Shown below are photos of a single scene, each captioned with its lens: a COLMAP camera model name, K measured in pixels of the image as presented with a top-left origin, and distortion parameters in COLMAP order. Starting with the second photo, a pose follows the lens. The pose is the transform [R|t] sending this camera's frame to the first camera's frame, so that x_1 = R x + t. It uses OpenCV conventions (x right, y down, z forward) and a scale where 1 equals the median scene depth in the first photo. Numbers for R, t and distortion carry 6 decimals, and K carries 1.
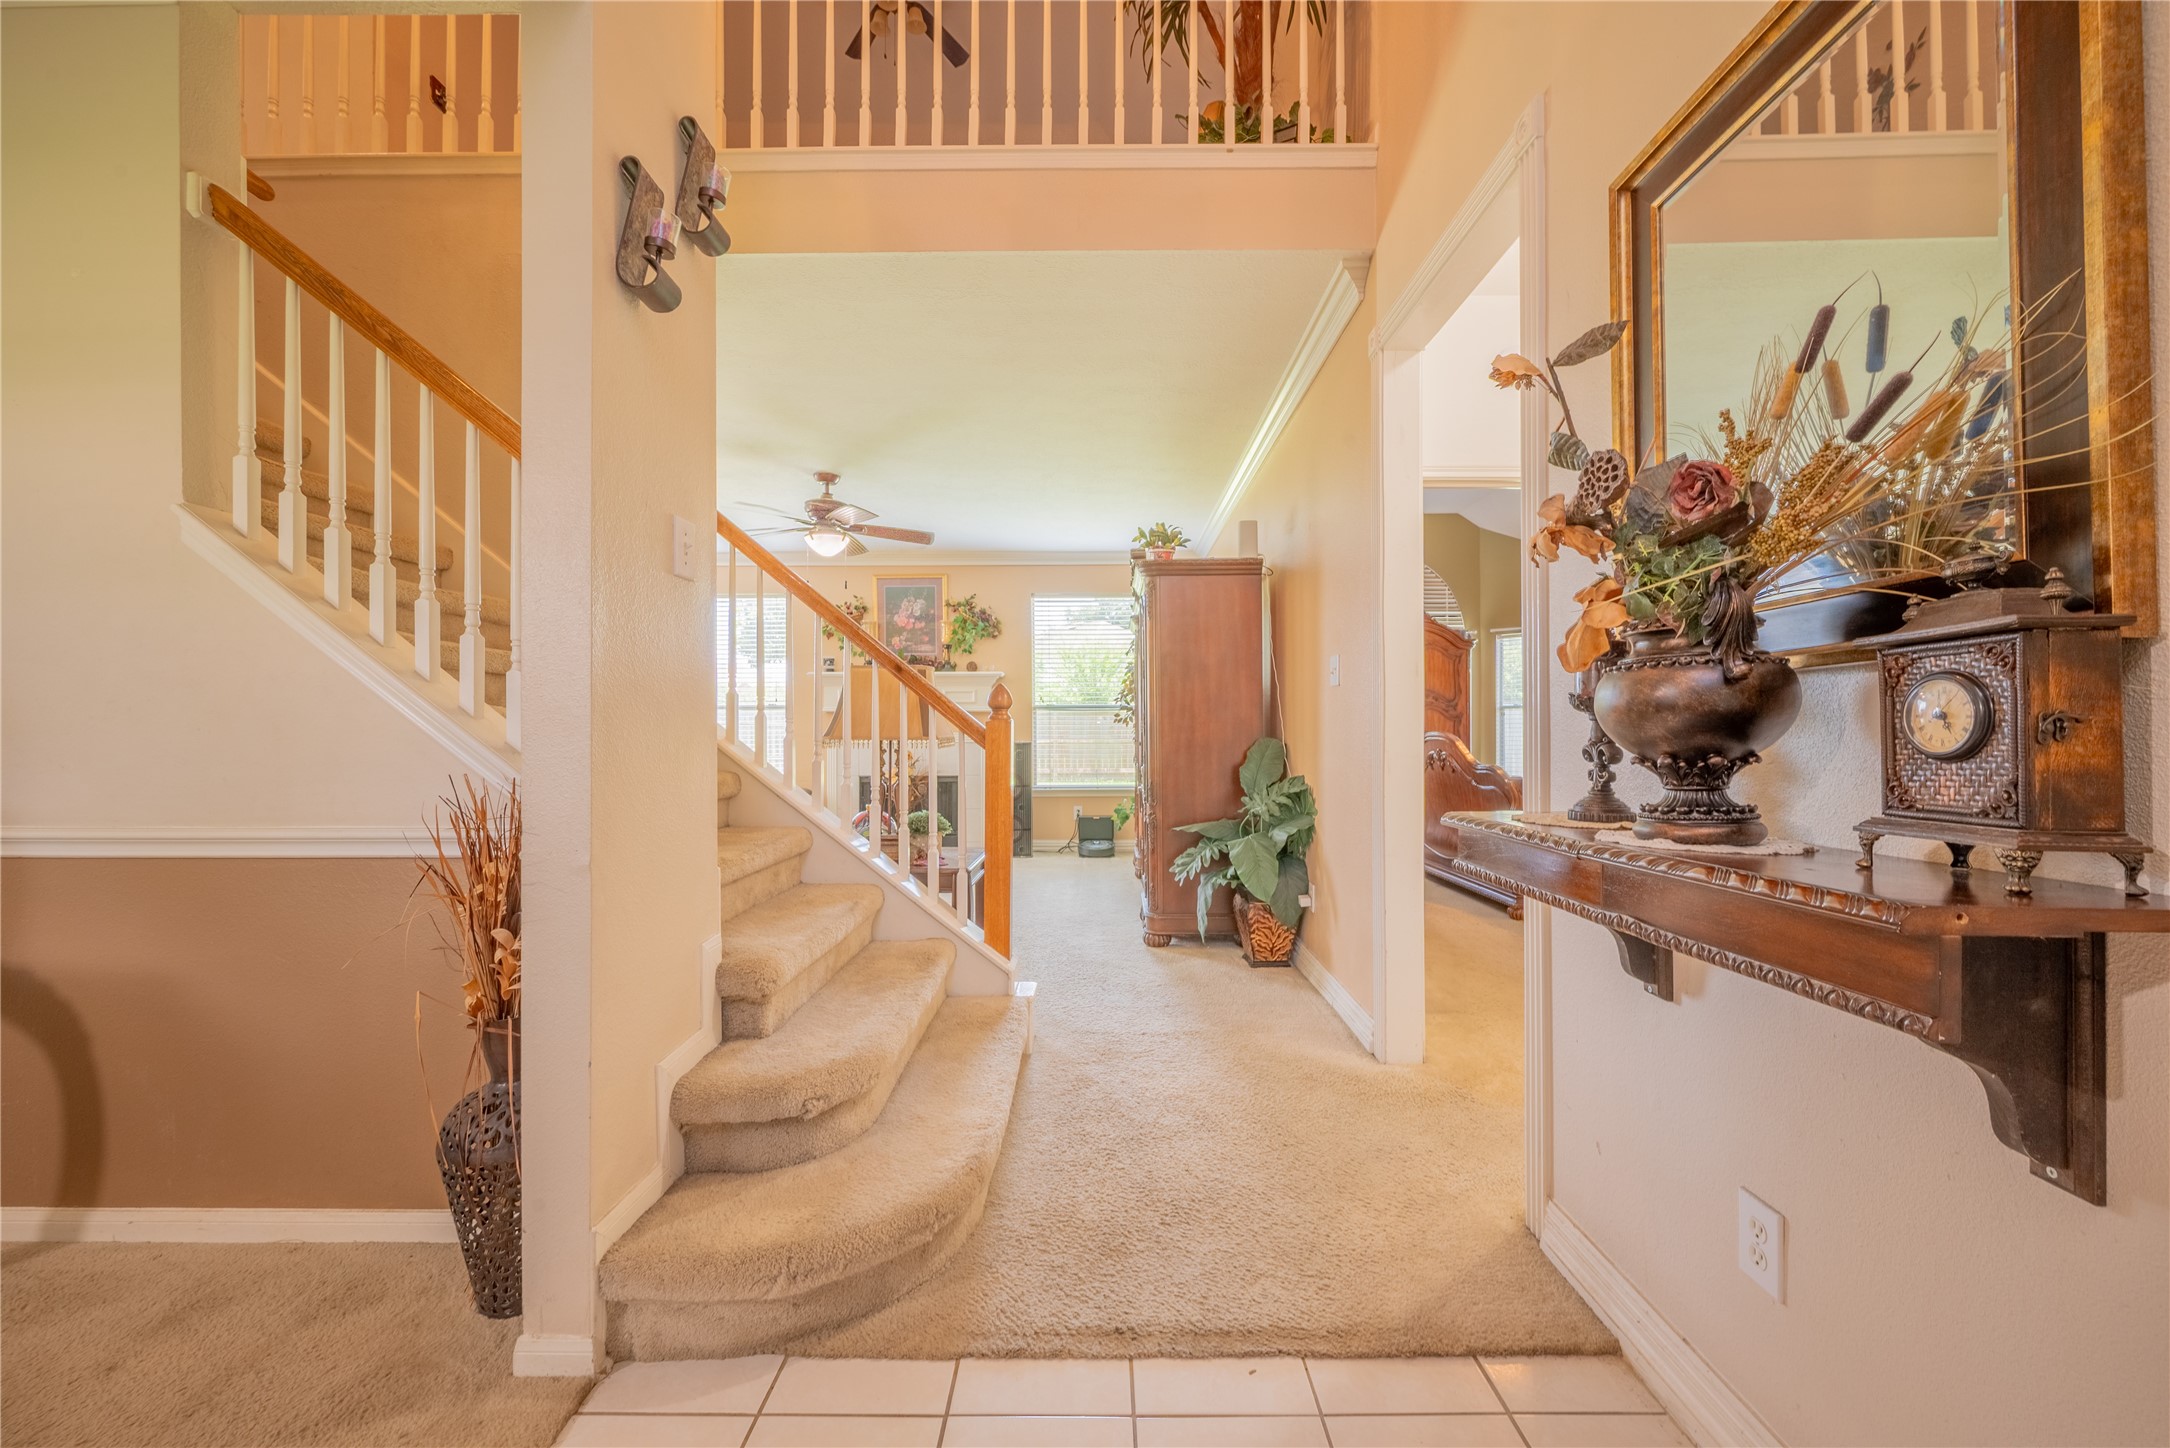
lens RADIAL K [[852.4, 0, 1088.0], [0, 852.4, 720.2], [0, 0, 1]] dist [-0.001488, 0.001035]
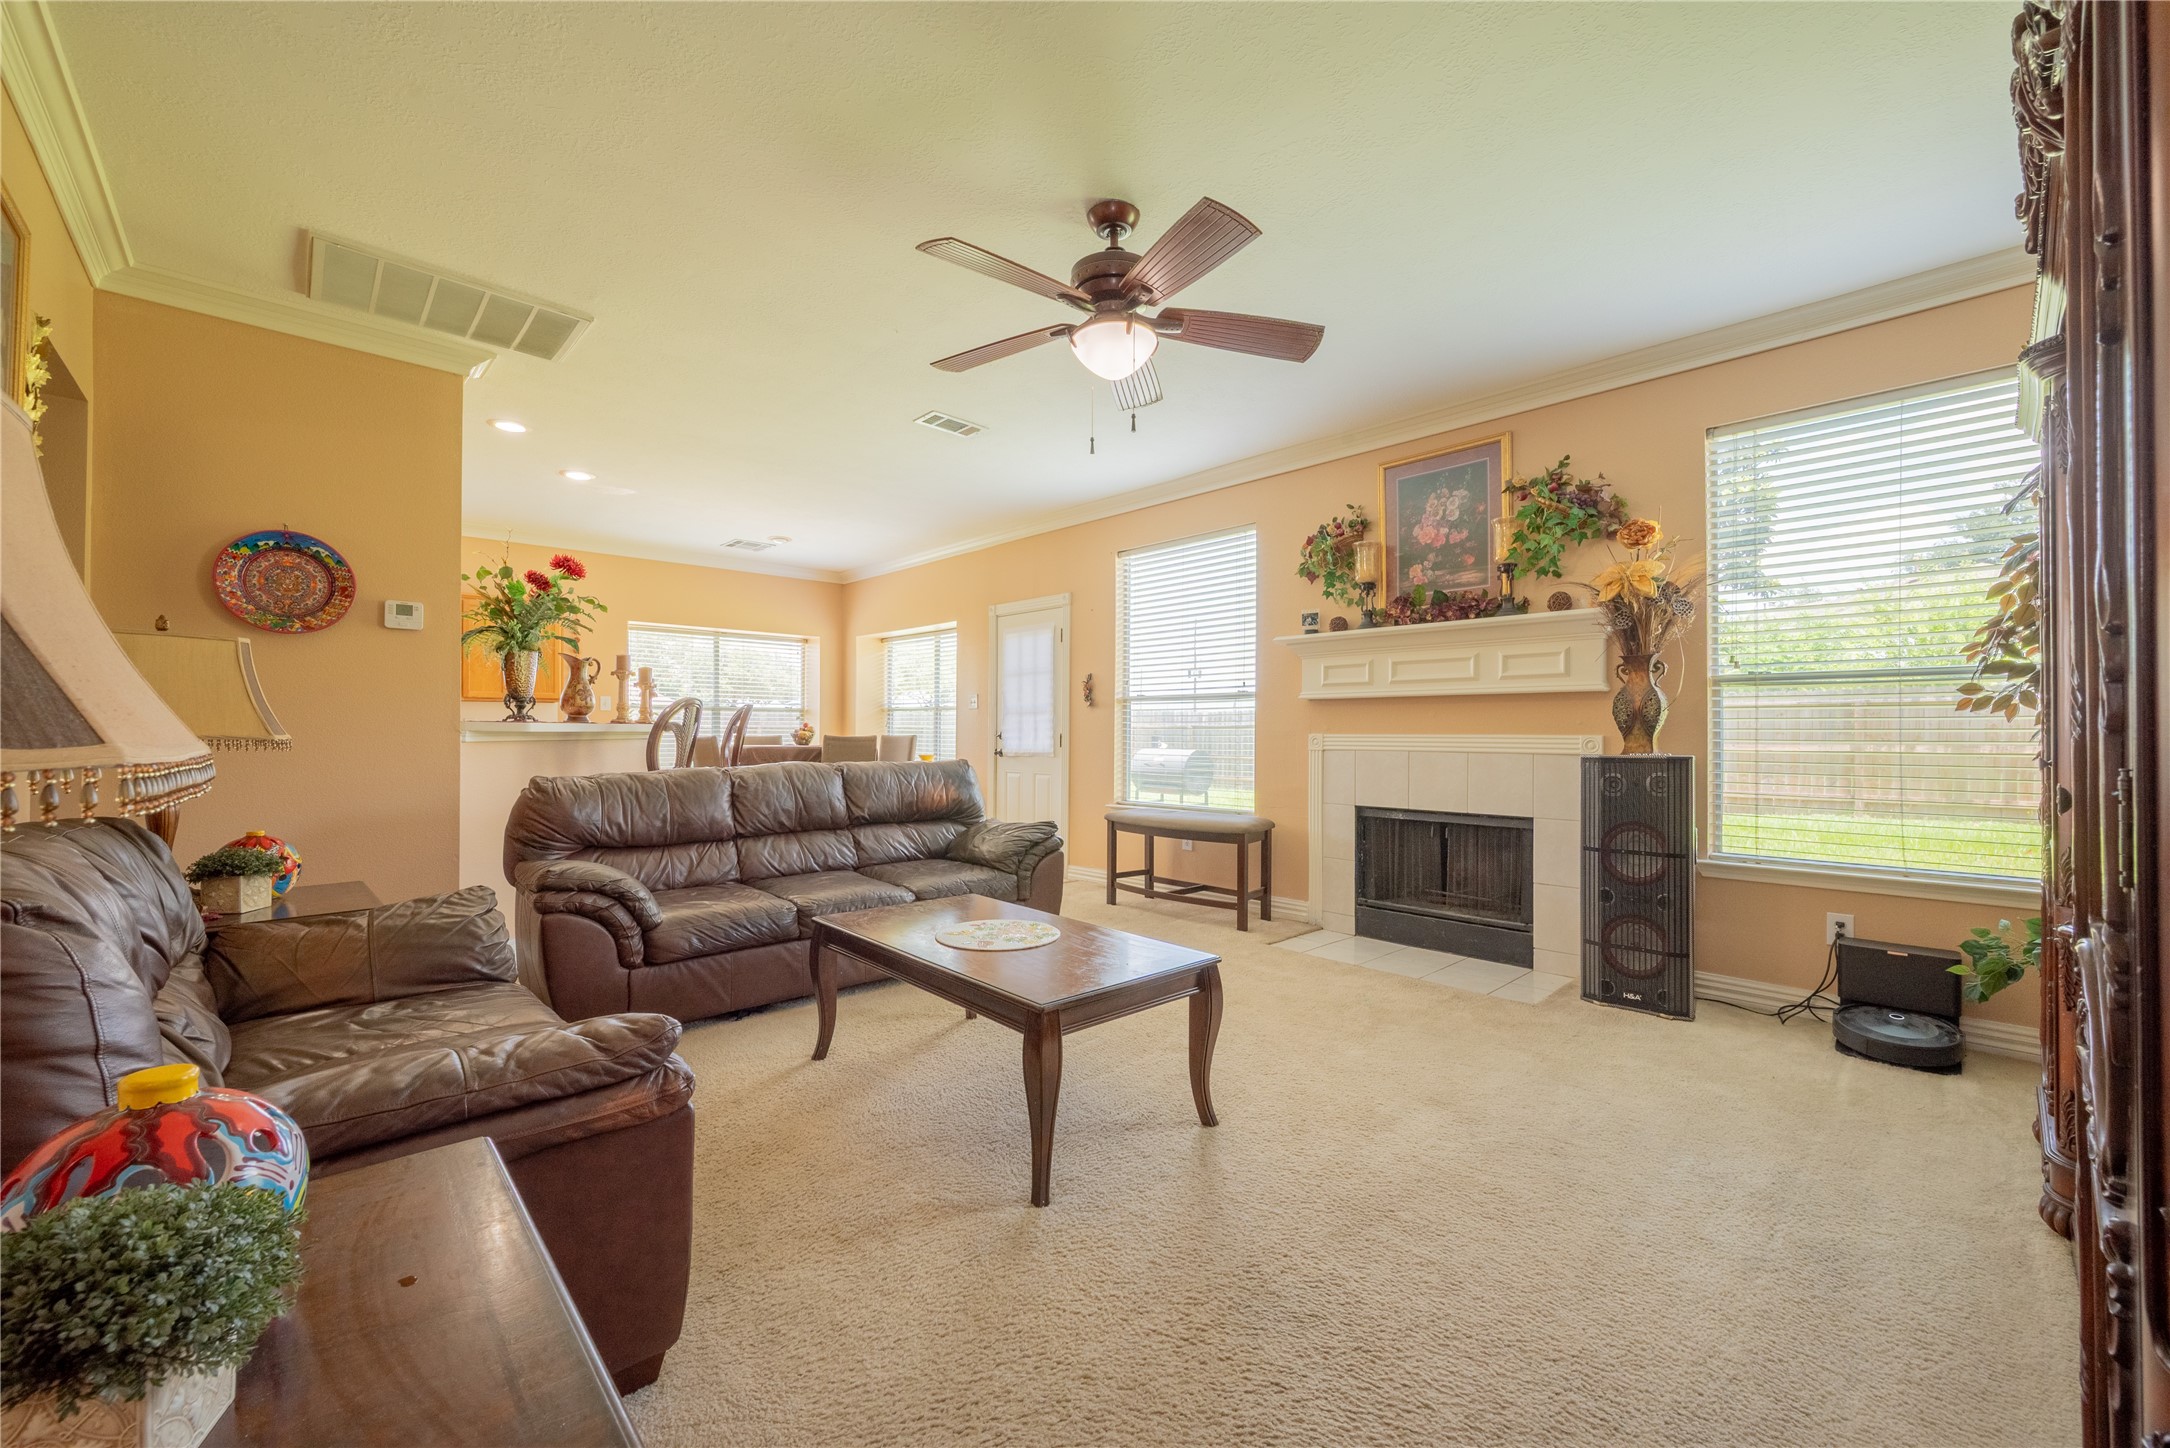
lens RADIAL K [[852.4, 0, 1090.0], [0, 852.4, 726.0], [0, 0, 1]] dist [-0.001488, 0.001035]
pose [[0.695673, 0.003284, -0.718351, 0.031895], [-0.001634, 0.999994, 0.002989, 0.008983], [0.718356, -0.000906, 0.695675, 0.453113]]
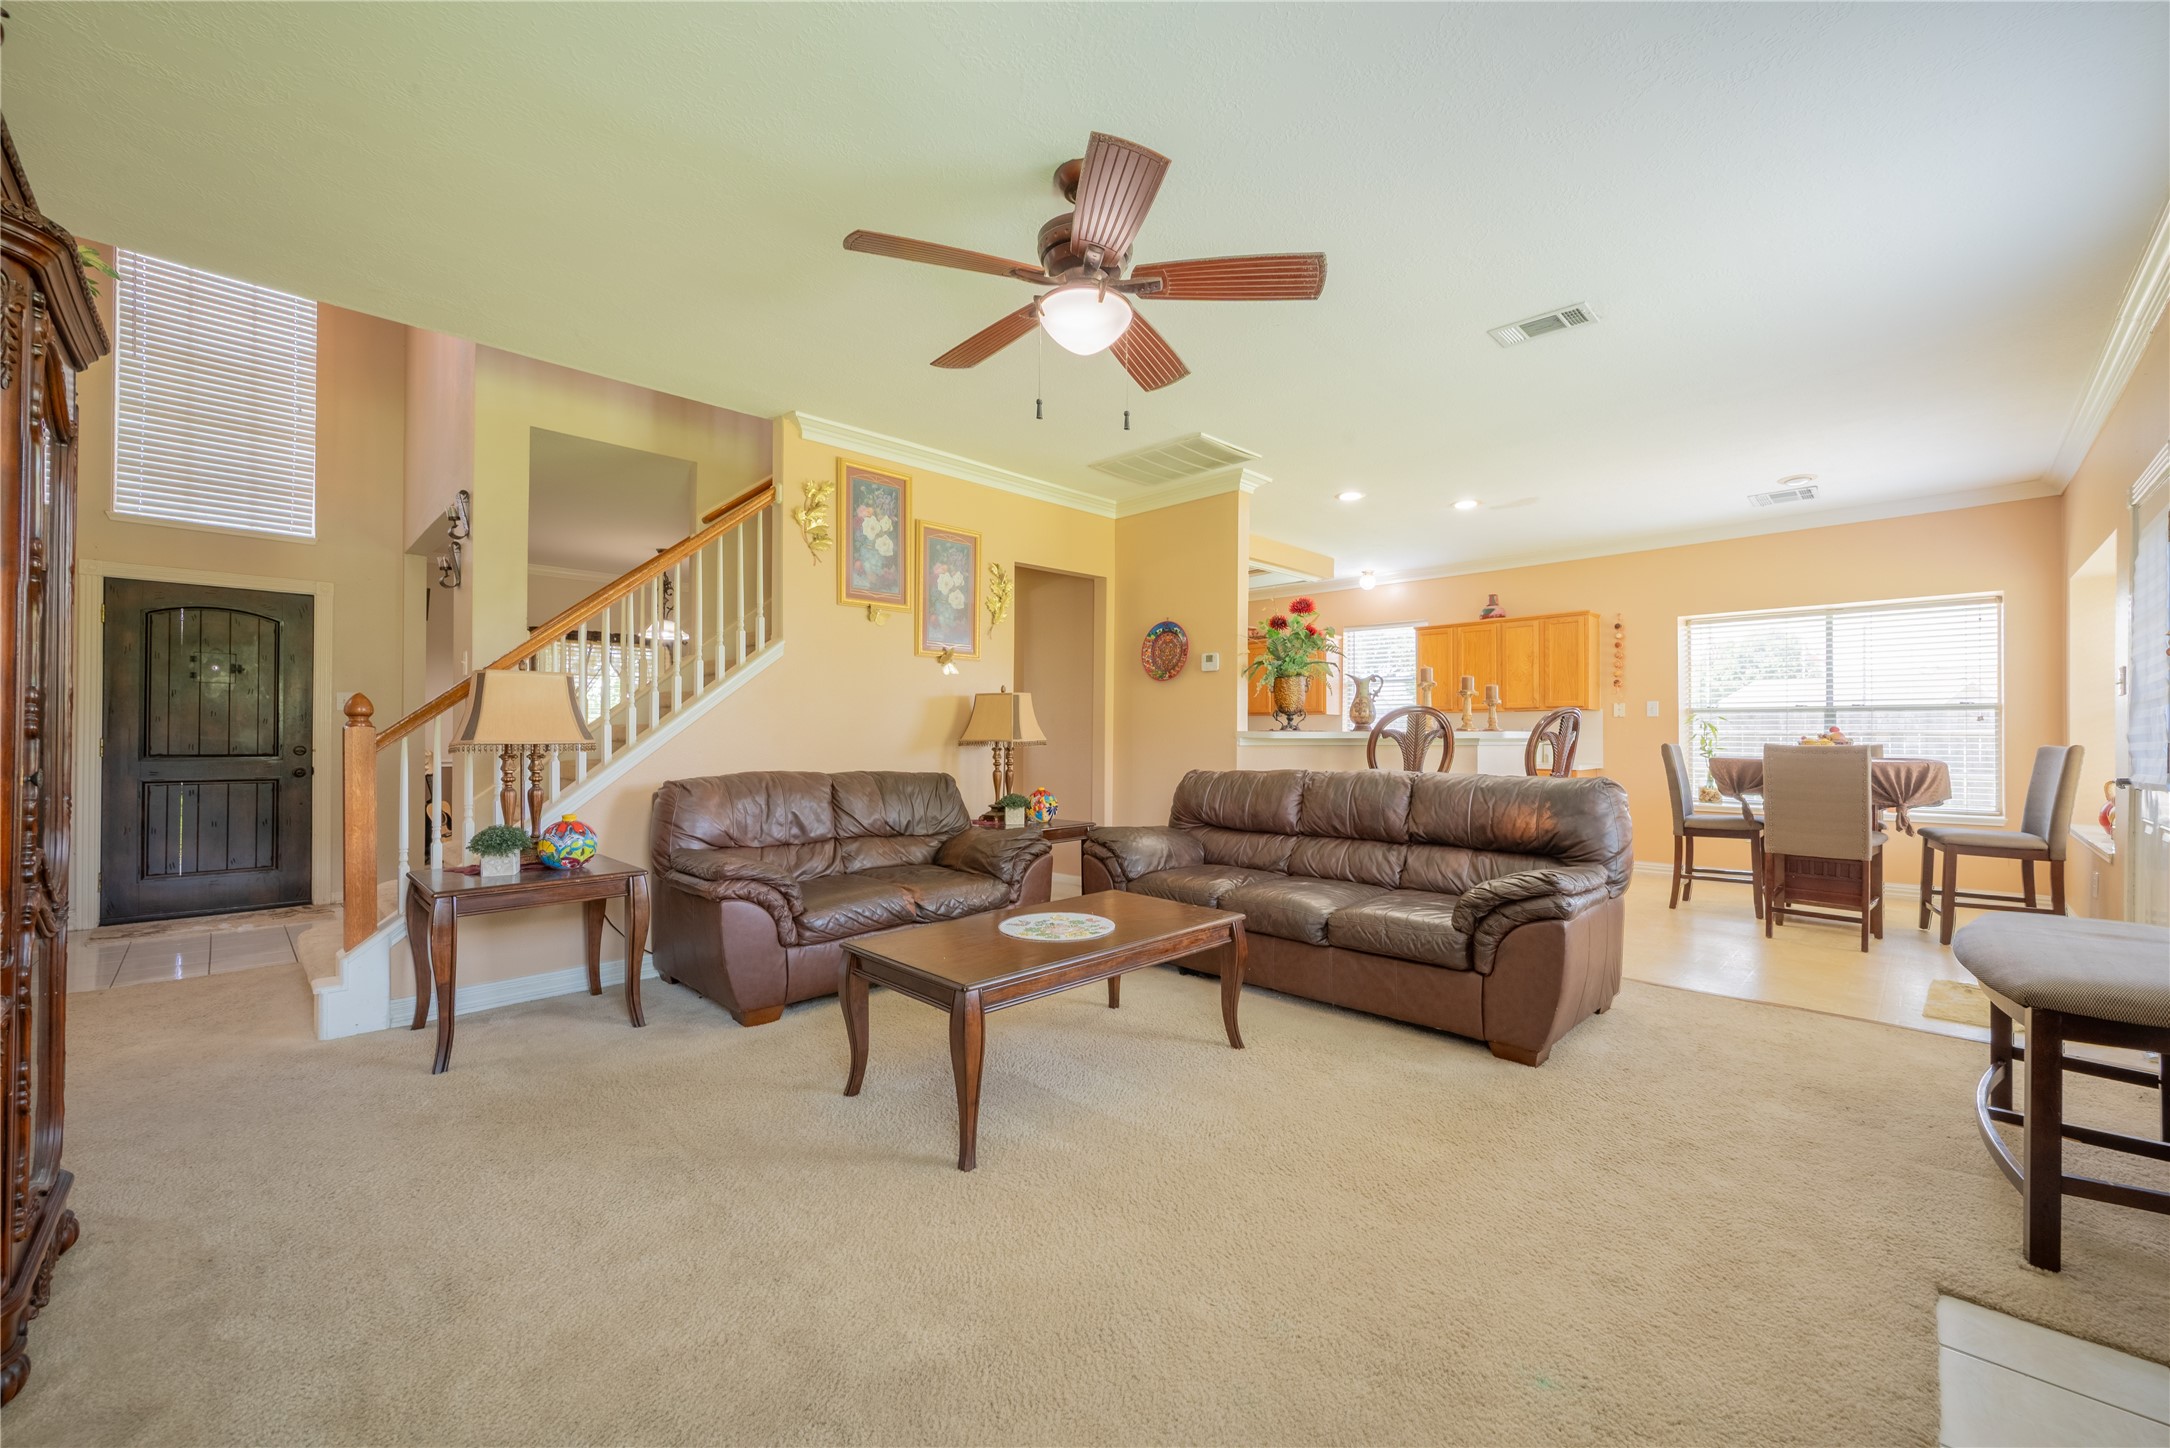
lens RADIAL K [[852.4, 0, 1086.9], [0, 852.4, 724.9], [0, 0, 1]] dist [-0.001488, 0.001035]
pose [[-0.705292, -0.008469, -0.708867, 0.003059], [0.003085, 0.999883, -0.015015, 0.016481], [0.708910, -0.012777, -0.705183, 1.229298]]
